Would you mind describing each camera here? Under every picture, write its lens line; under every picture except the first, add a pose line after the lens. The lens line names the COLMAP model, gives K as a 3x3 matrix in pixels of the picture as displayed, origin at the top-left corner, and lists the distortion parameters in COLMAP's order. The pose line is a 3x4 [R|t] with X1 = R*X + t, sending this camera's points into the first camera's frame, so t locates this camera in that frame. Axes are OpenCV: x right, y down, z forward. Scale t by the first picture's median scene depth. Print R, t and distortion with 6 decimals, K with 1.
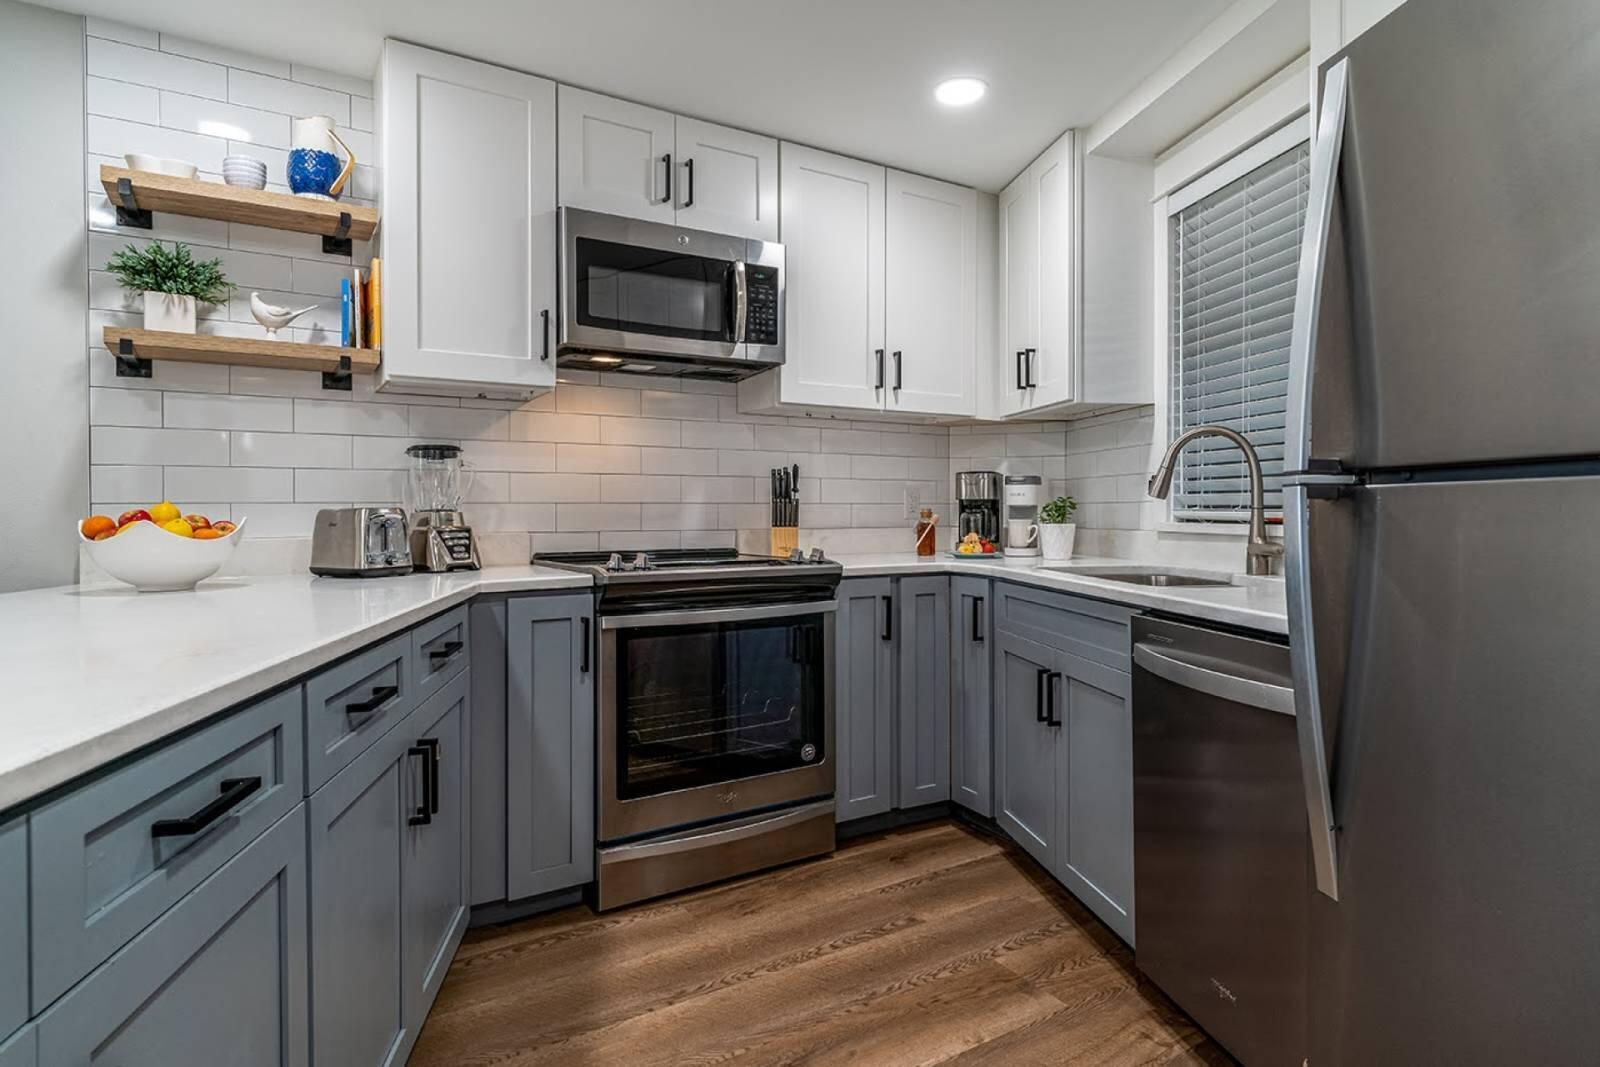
lens RADIAL K [[862.0, 0, 799.9], [0, 862.0, 527.3], [0, 0, 1]] dist [0.015414, -0.000703]
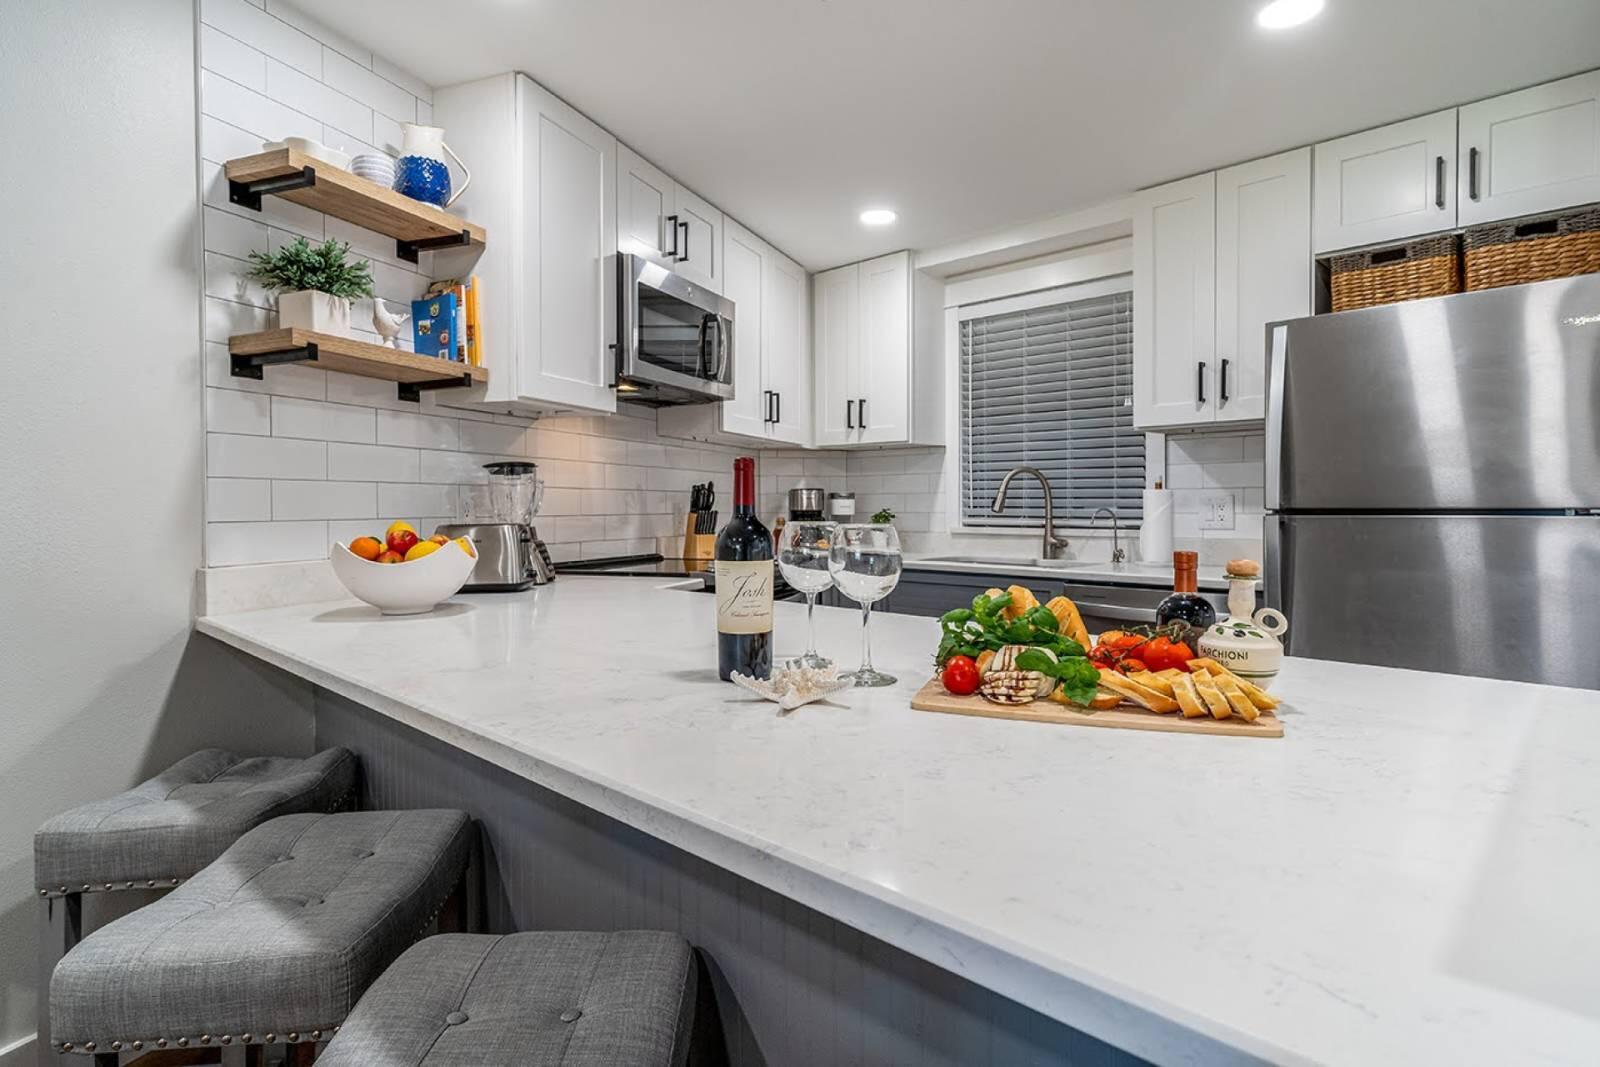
lens RADIAL K [[862.0, 0, 801.4], [0, 862.0, 525.1], [0, 0, 1]] dist [0.015414, -0.000703]
pose [[0.804494, -0.011536, 0.593849, -0.760453], [0.013887, 0.999903, 0.000610, -0.015426], [-0.593798, 0.007756, 0.804576, -0.032298]]
